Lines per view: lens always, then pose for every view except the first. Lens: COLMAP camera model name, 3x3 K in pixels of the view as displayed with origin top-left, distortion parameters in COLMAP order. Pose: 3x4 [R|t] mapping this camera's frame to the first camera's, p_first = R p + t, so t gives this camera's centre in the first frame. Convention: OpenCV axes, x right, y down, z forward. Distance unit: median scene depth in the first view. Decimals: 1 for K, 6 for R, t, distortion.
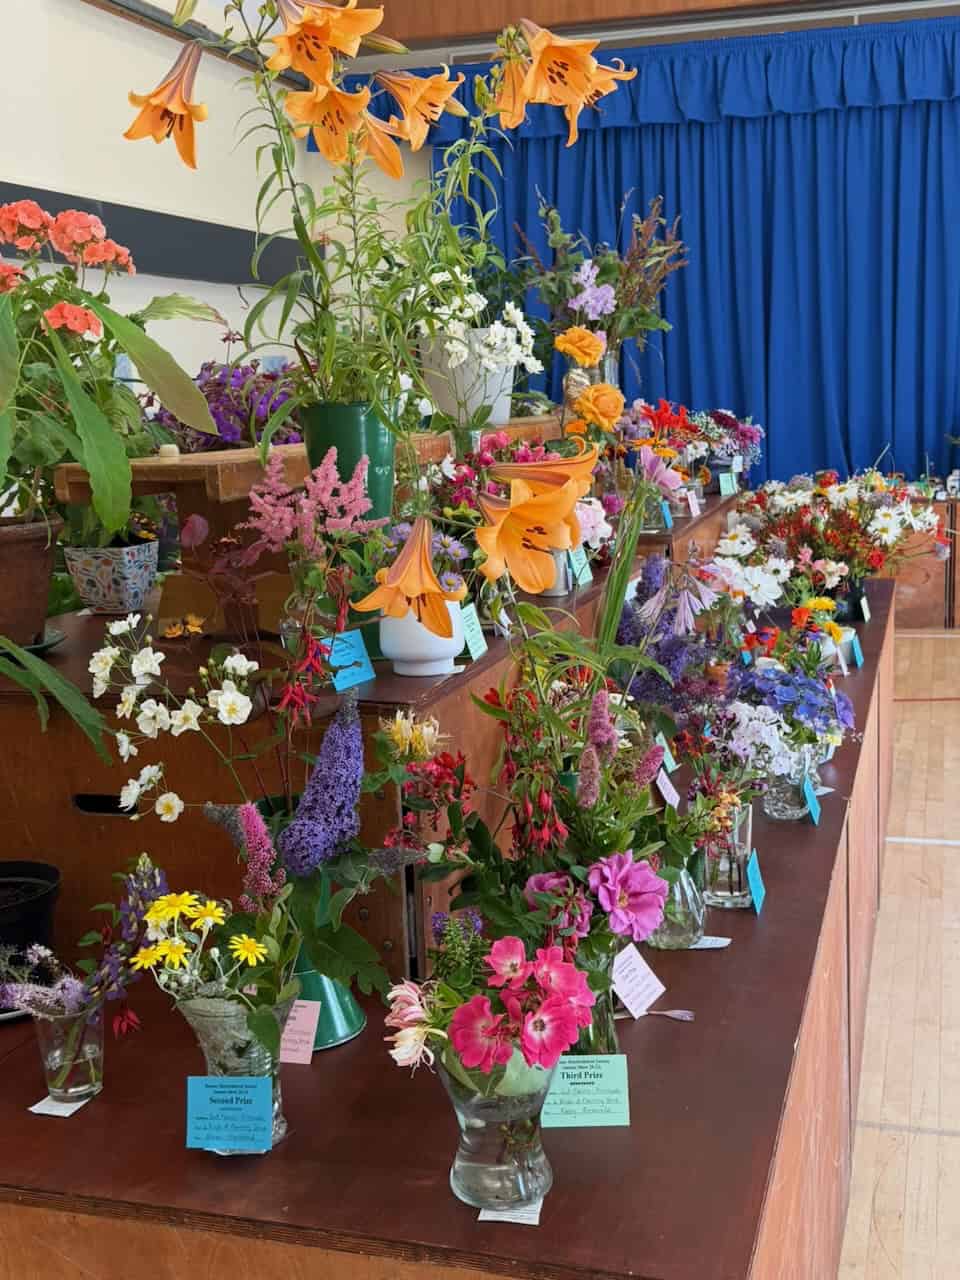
lens RADIAL K [[1521.5, 0, 478.8], [0, 1521.5, 609.8], [0, 0, 1]] dist [0.078547, -0.001371]
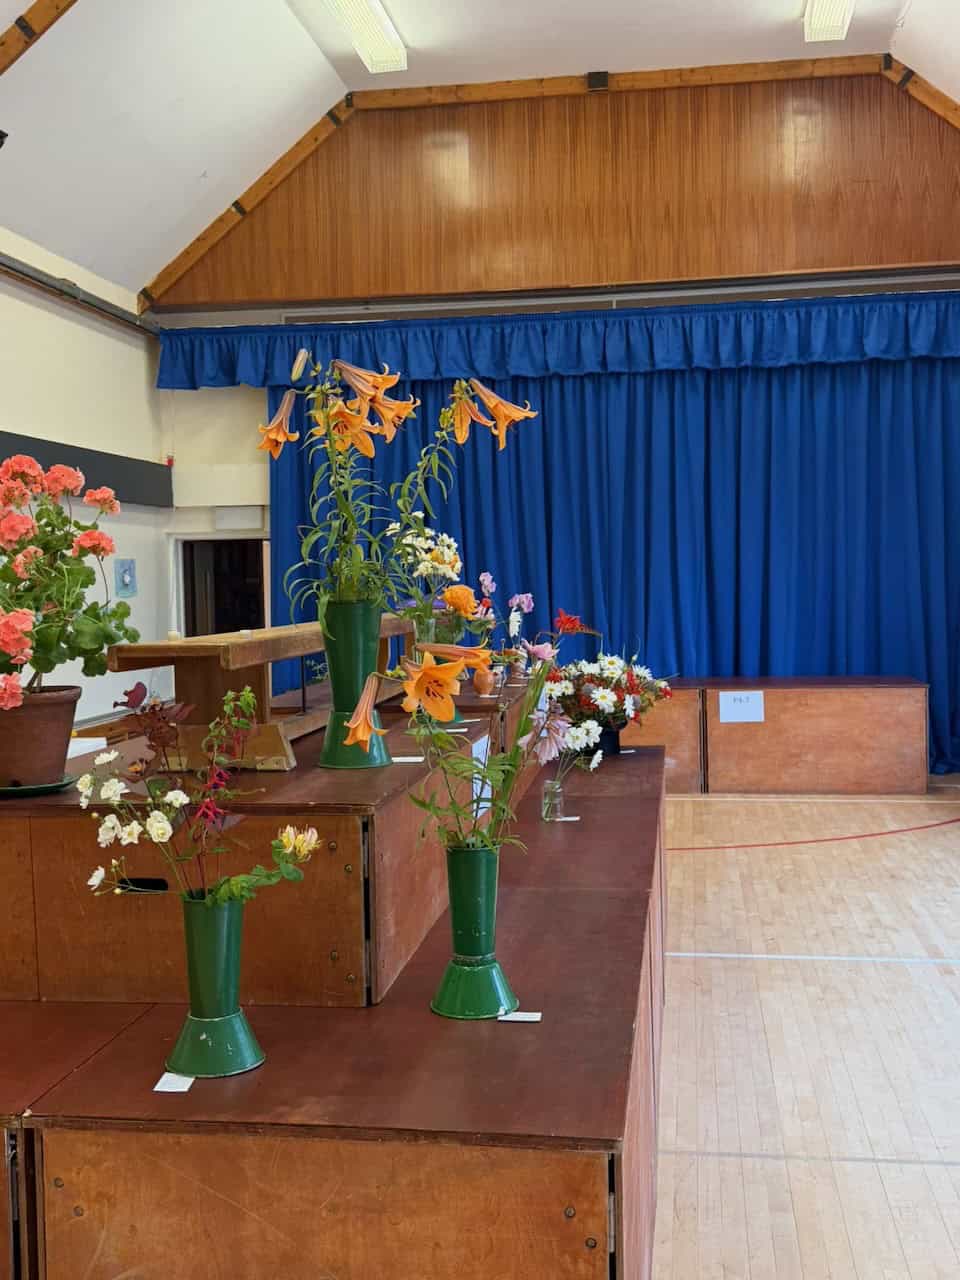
lens RADIAL K [[1423.2, 0, 480.0], [0, 1423.2, 640.0], [0, 0, 1]] dist [0.198485, -0.020823]
pose [[0.988676, 0.009377, 0.149775, -0.073508], [0.007636, 0.993610, -0.112610, 0.029217], [-0.149874, 0.112479, 0.982286, -0.191436]]
